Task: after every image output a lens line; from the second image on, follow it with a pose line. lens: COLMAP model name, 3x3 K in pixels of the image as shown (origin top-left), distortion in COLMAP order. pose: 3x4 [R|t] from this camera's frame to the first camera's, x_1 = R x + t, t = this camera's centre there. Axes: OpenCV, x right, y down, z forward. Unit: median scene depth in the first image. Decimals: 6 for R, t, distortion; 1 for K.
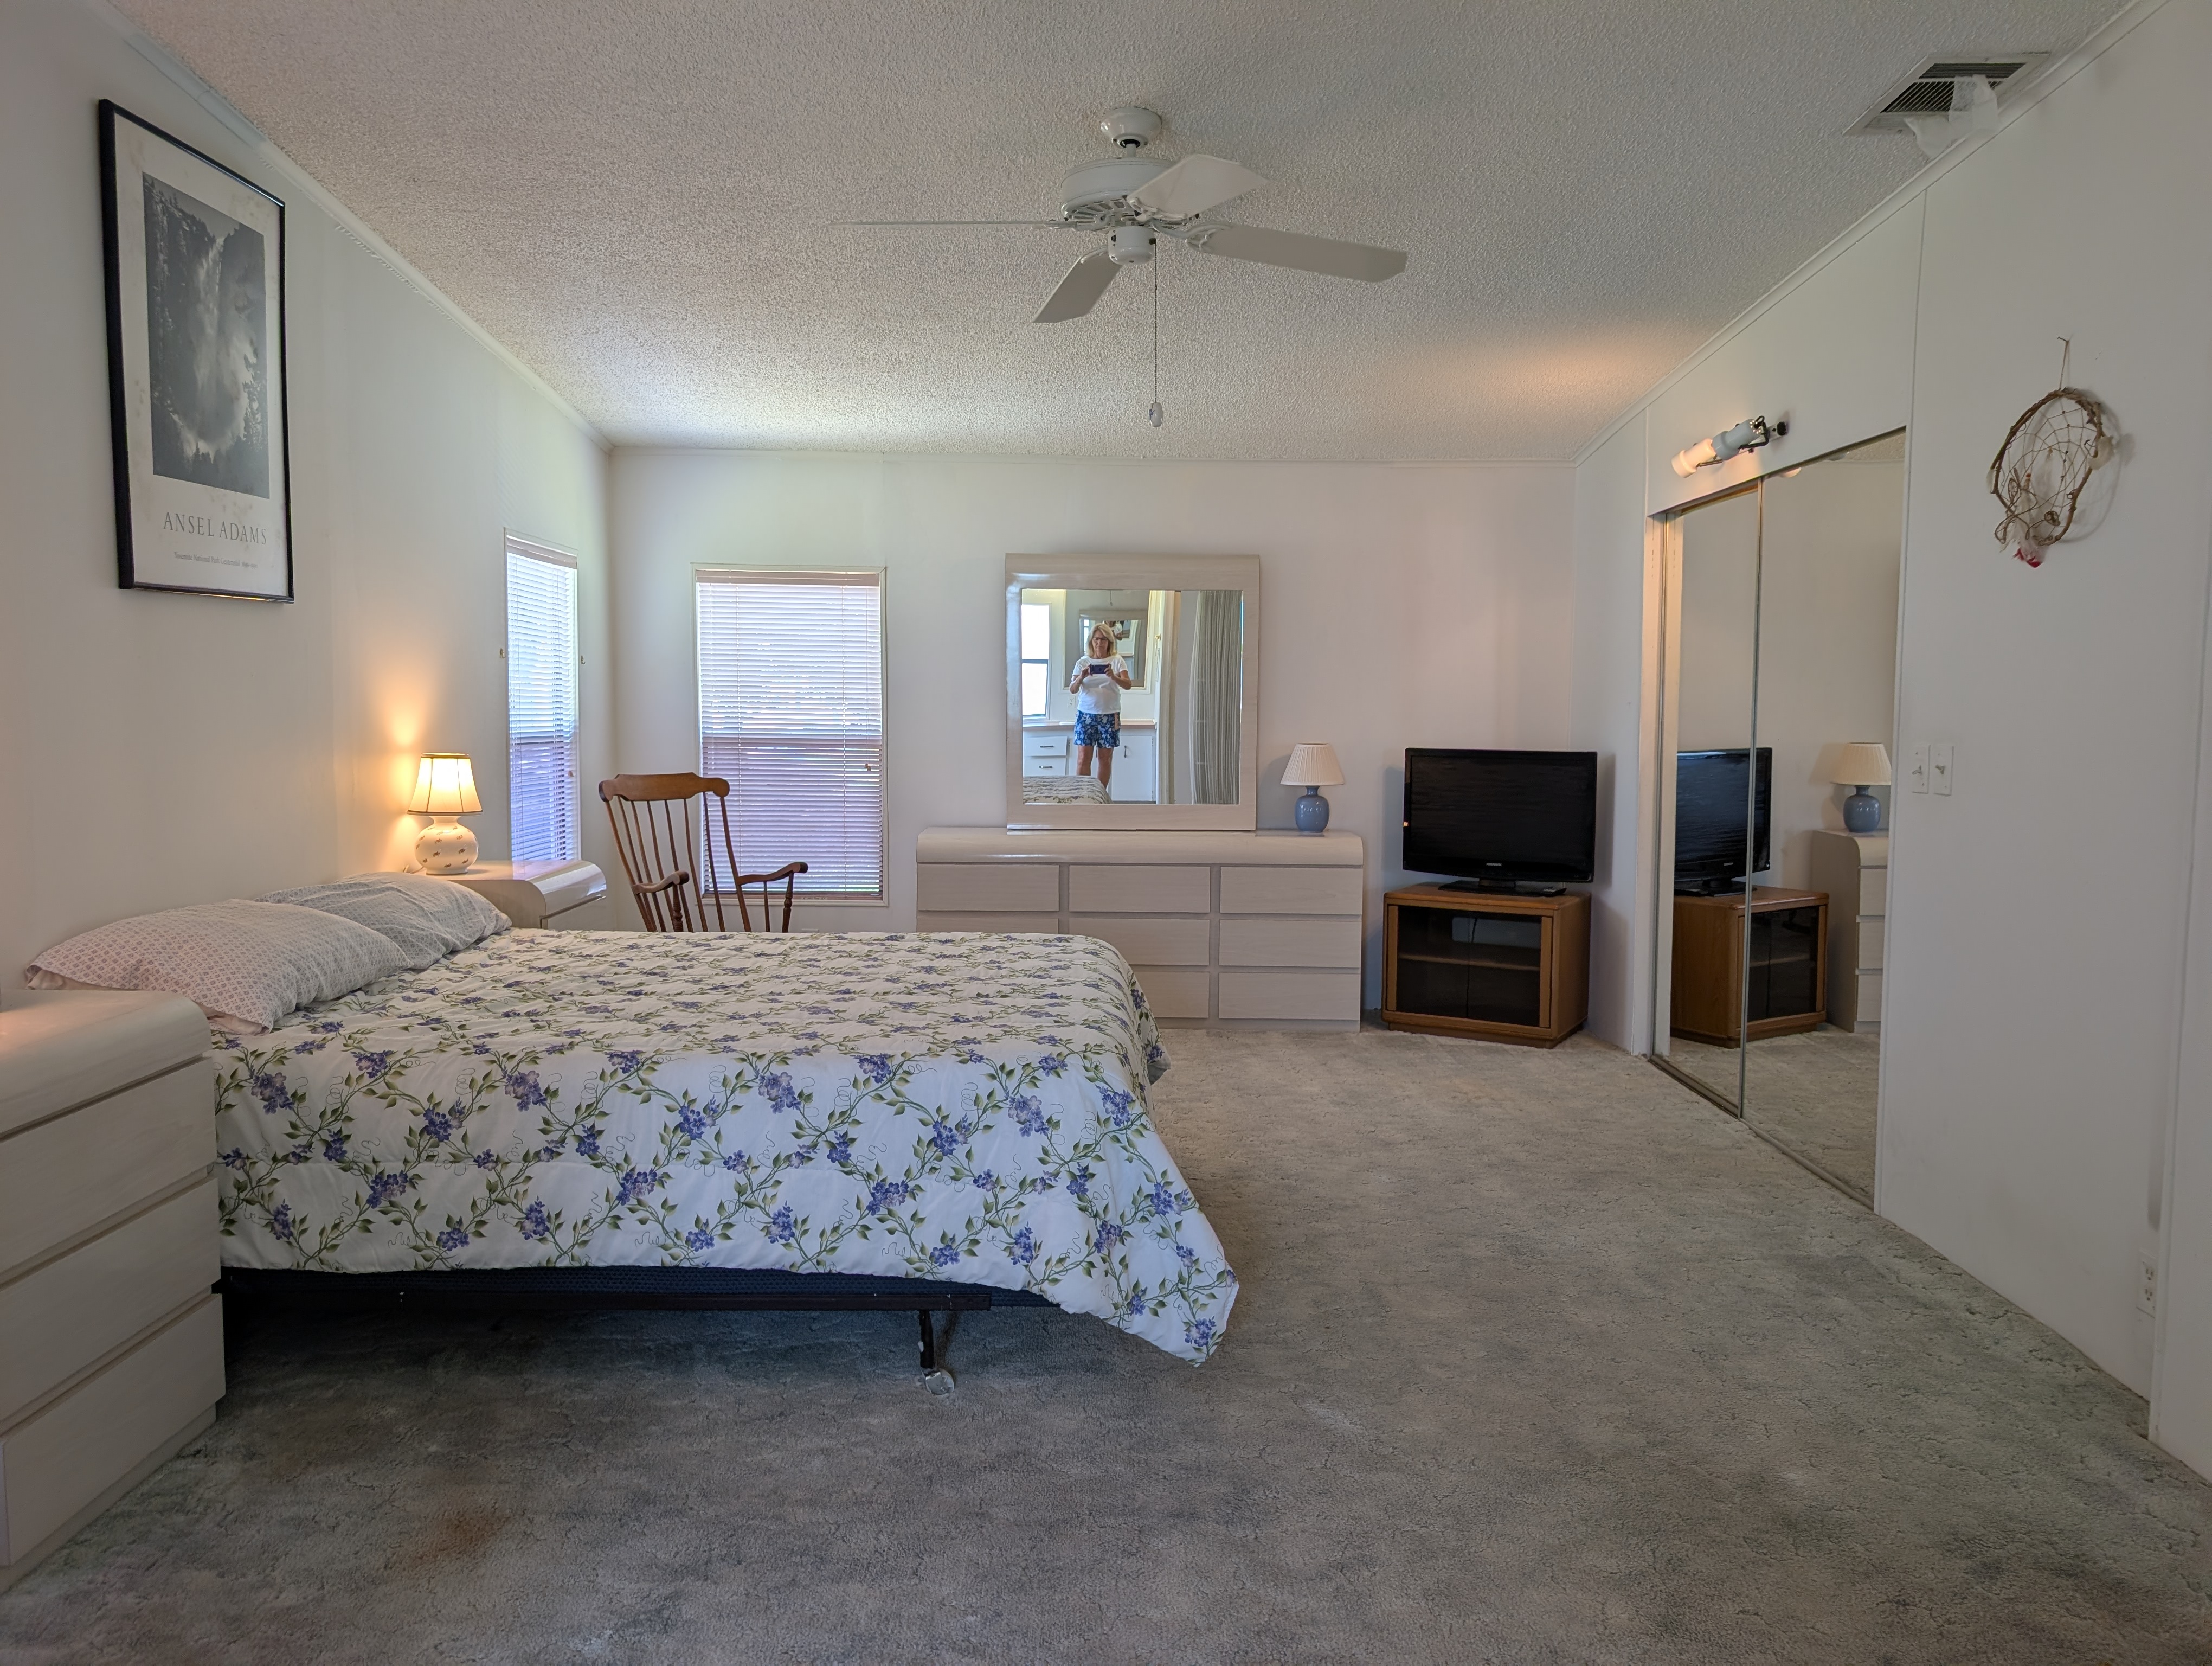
lens RADIAL K [[1606.2, 0, 1108.7], [0, 1606.2, 829.5], [0, 0, 1]] dist [0.011293, 0.001412]
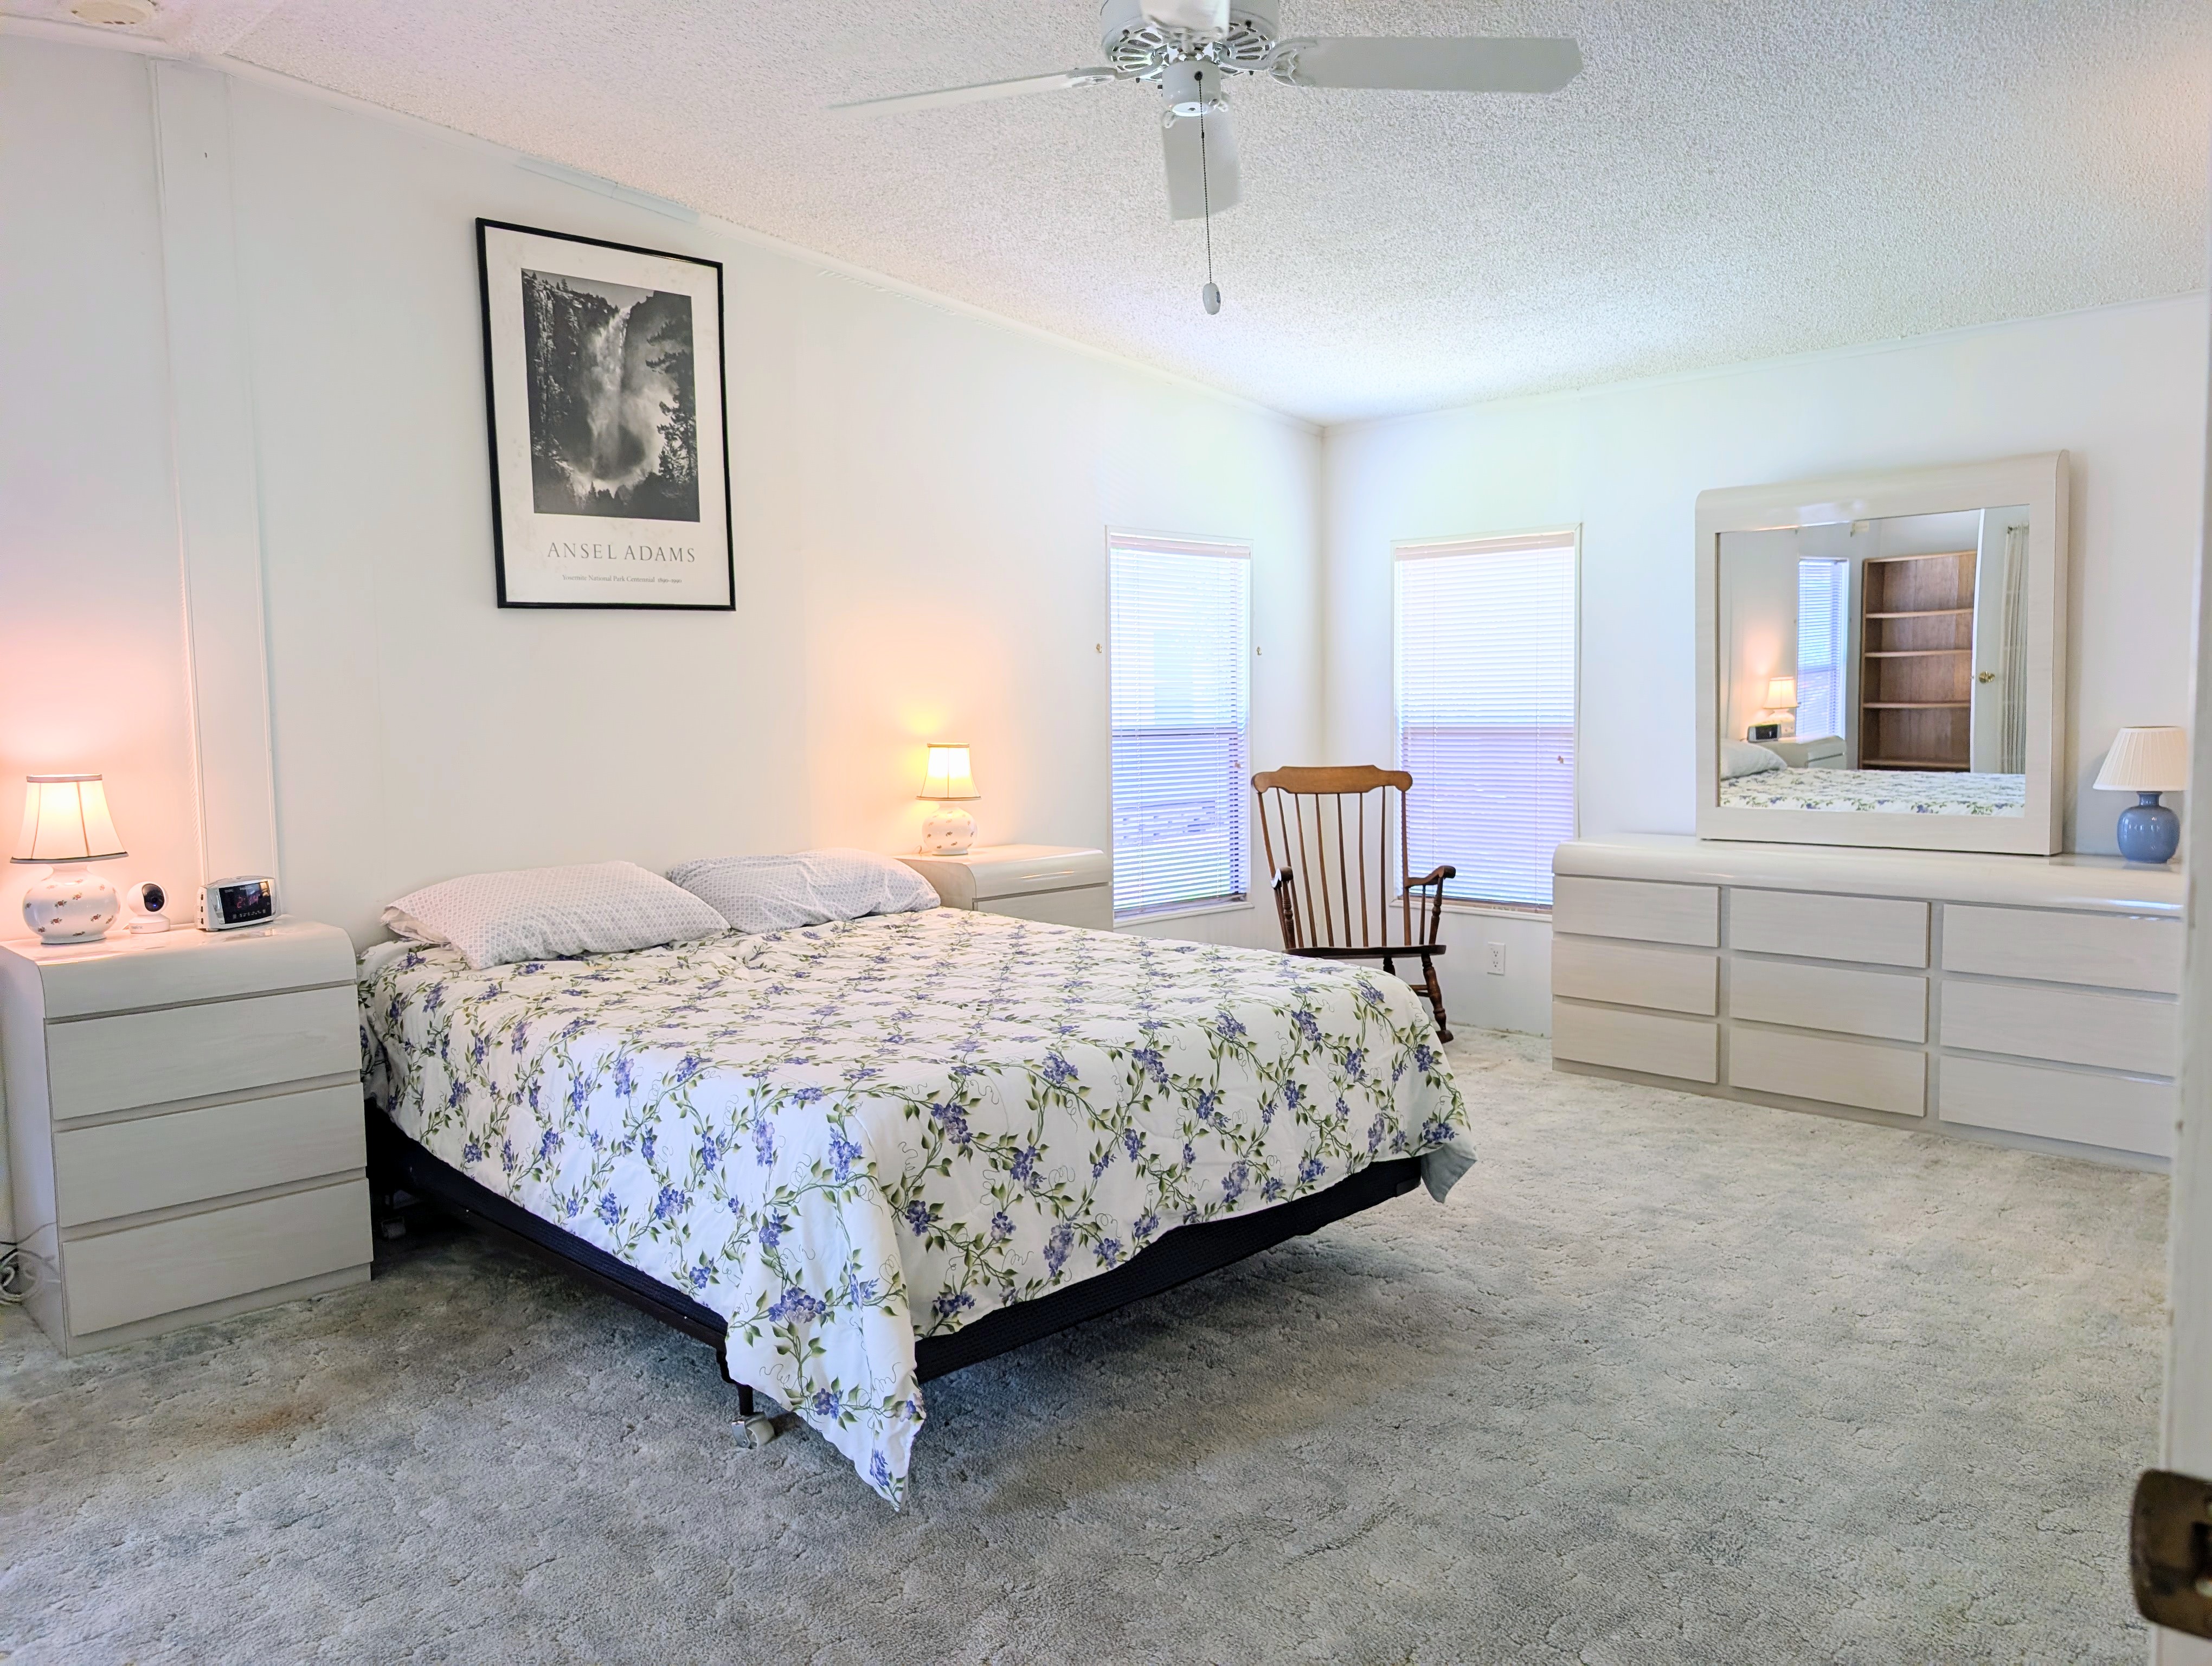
lens RADIAL K [[1606.2, 0, 1095.3], [0, 1606.2, 832.8], [0, 0, 1]] dist [0.011293, 0.001412]
pose [[0.696807, 0.037518, -0.716277, 0.581418], [-0.035060, 0.999219, 0.018231, -0.013756], [0.716401, 0.012410, 0.697578, 0.444894]]
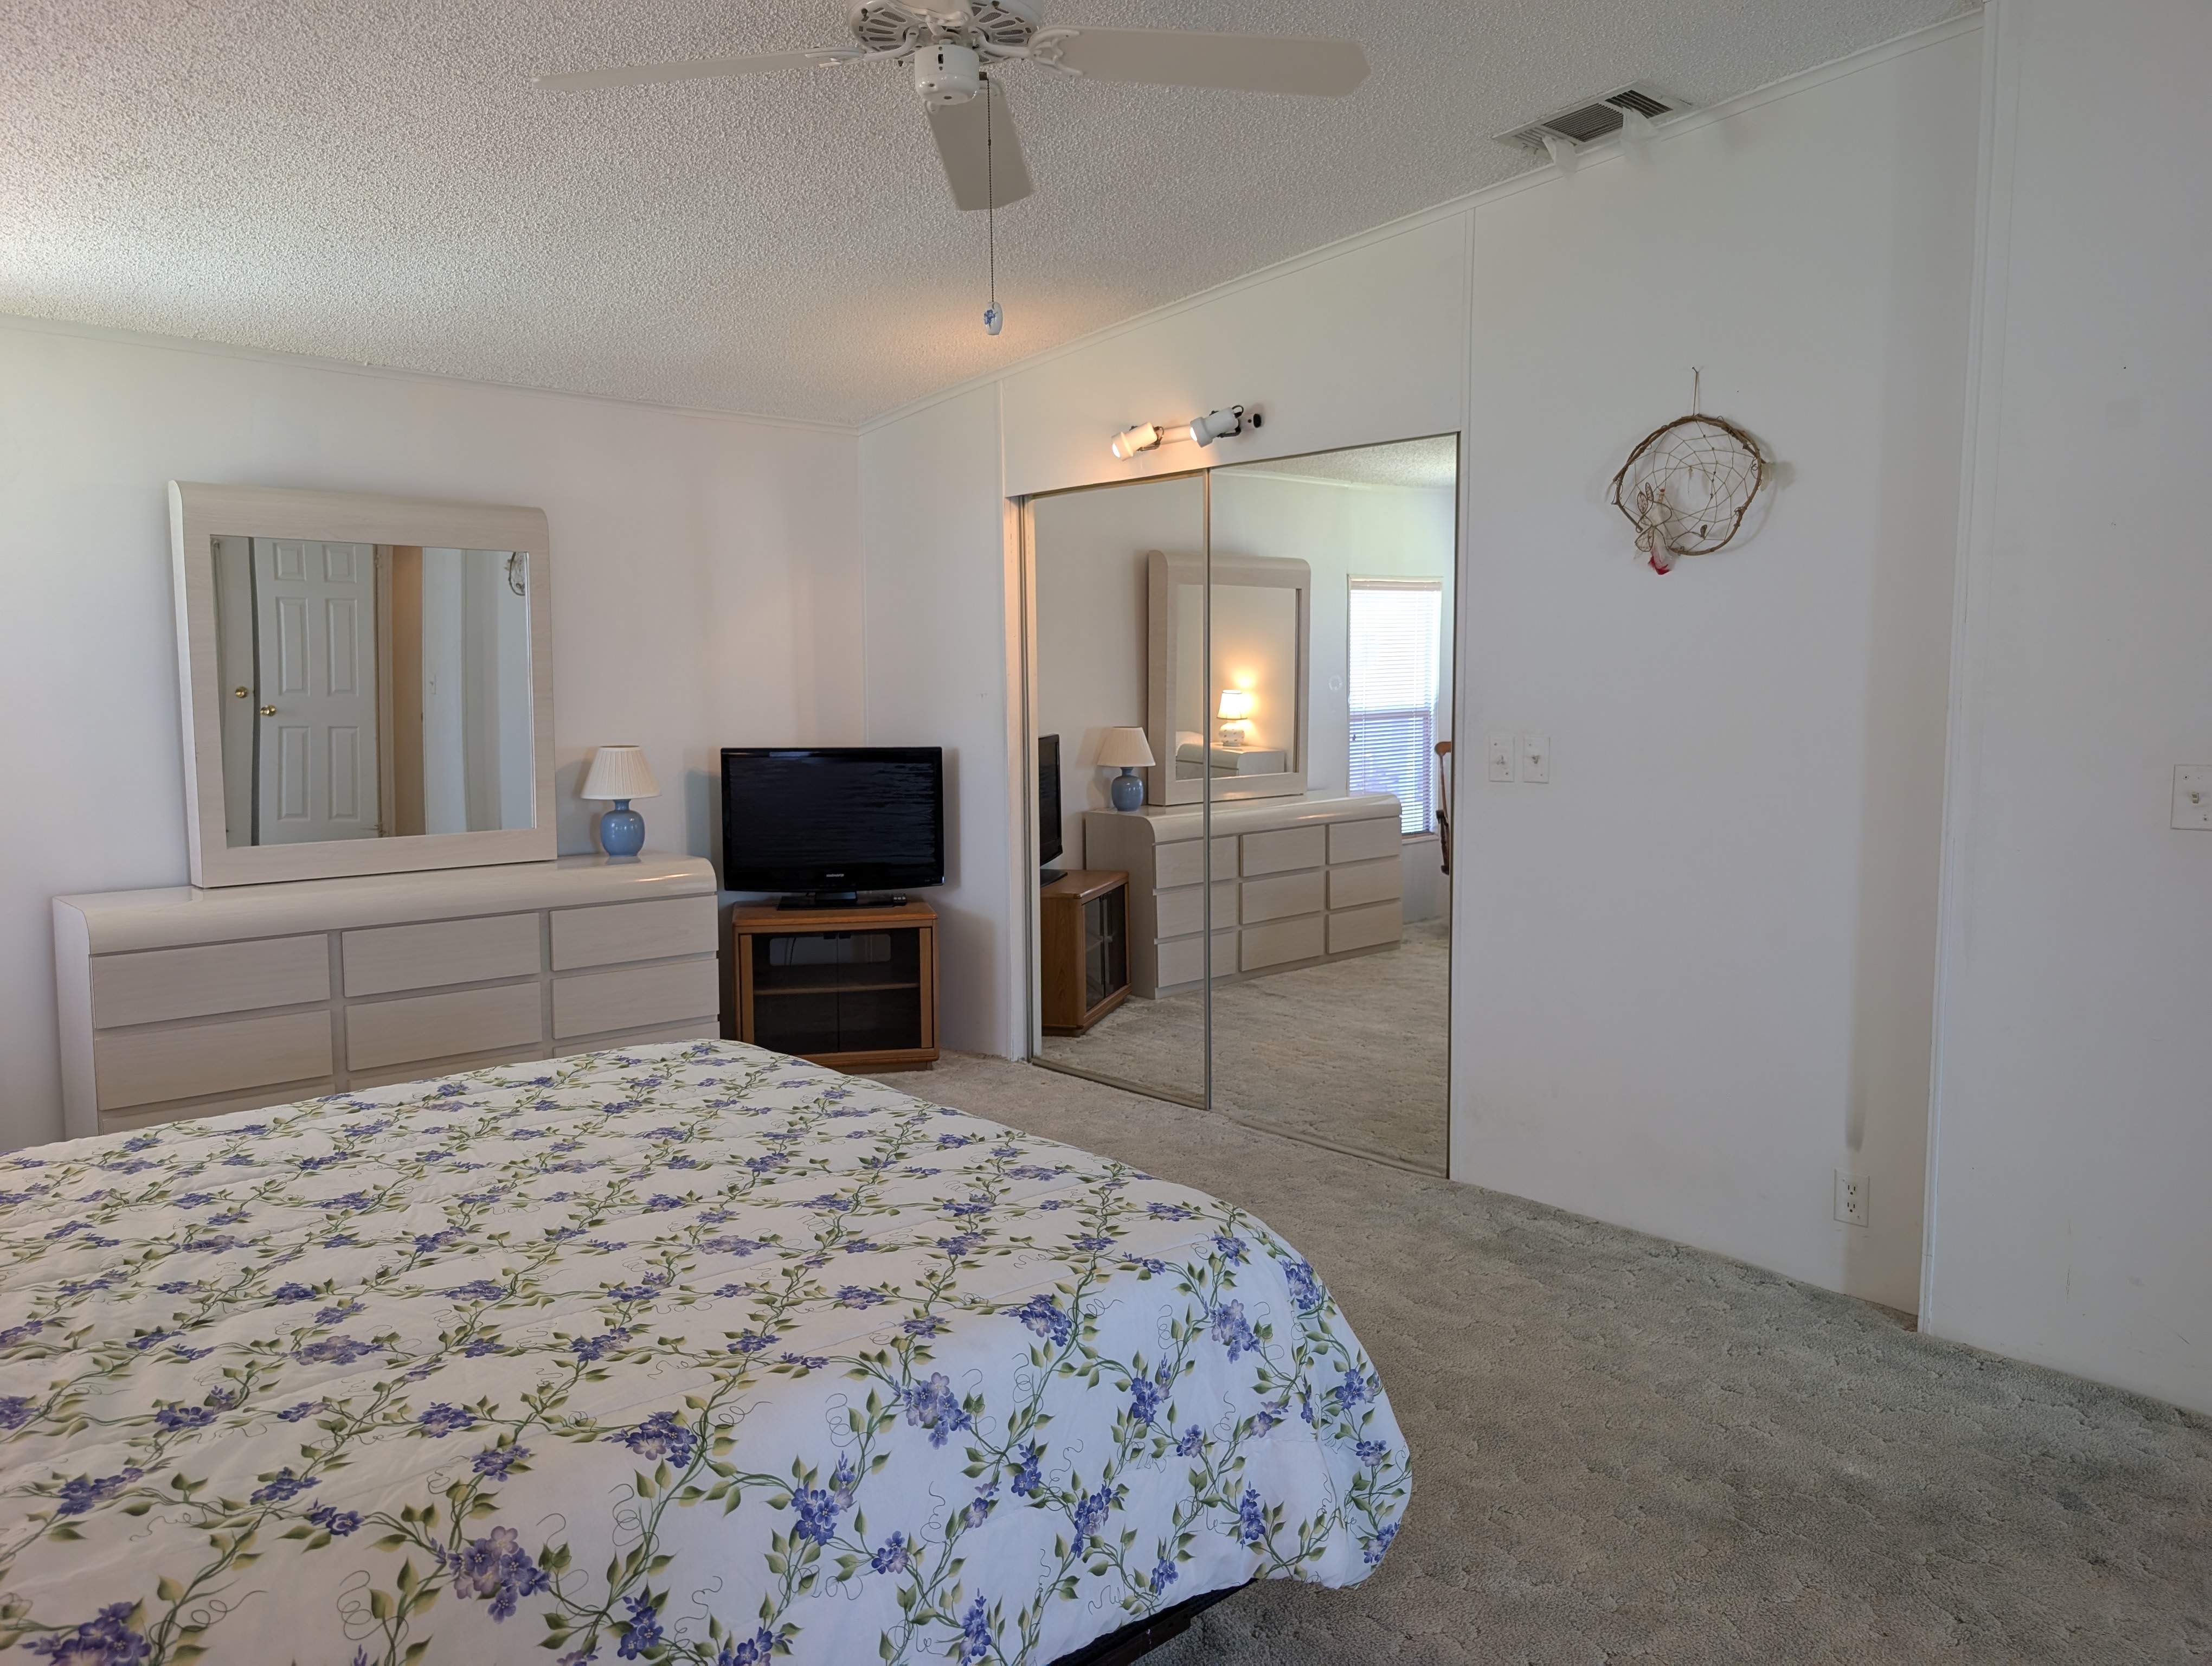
lens RADIAL K [[1606.2, 0, 1099.1], [0, 1606.2, 822.1], [0, 0, 1]] dist [0.011293, 0.001412]
pose [[0.739304, -0.071553, 0.669560, -0.430011], [0.063053, 0.997326, 0.036960, -0.054902], [-0.670414, 0.014893, 0.741838, 0.415558]]
